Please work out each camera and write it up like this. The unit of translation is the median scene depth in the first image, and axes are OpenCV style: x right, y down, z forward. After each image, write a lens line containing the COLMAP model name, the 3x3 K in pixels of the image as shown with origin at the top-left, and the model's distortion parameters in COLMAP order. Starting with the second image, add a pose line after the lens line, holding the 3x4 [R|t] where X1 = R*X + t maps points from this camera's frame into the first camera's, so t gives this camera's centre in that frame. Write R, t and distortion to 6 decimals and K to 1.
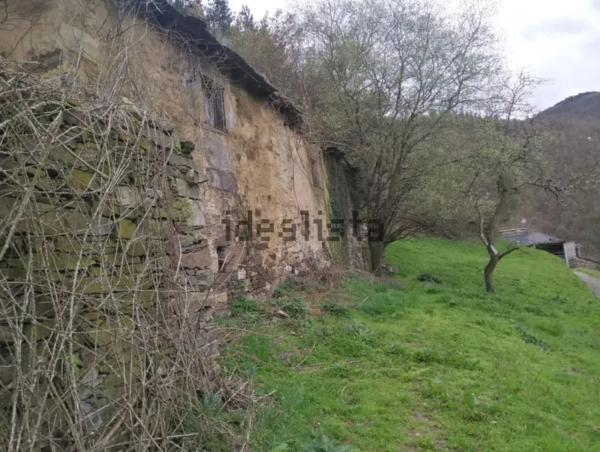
lens RADIAL K [[550.6, 0, 300.0], [0, 550.6, 226.0], [0, 0, 1]] dist [0.000105, -0.000293]
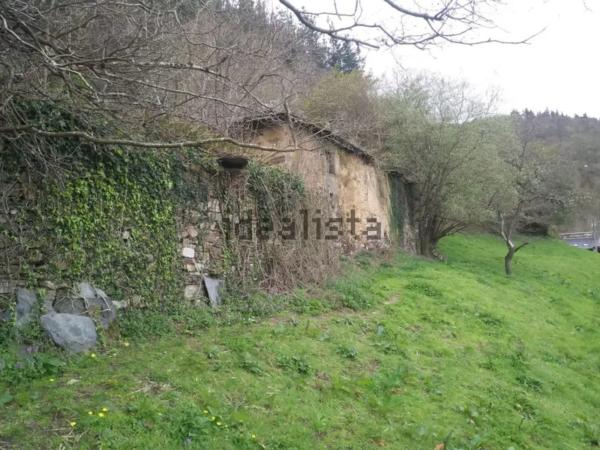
lens RADIAL K [[451.8, 0, 300.0], [0, 451.8, 225.0], [0, 0, 1]] dist [-0.004384, 0.001811]
pose [[0.986813, 0.037940, -0.157353, 0.005923], [-0.036306, 0.999253, 0.013248, -0.001636], [0.157738, -0.007360, 0.987454, -0.453561]]
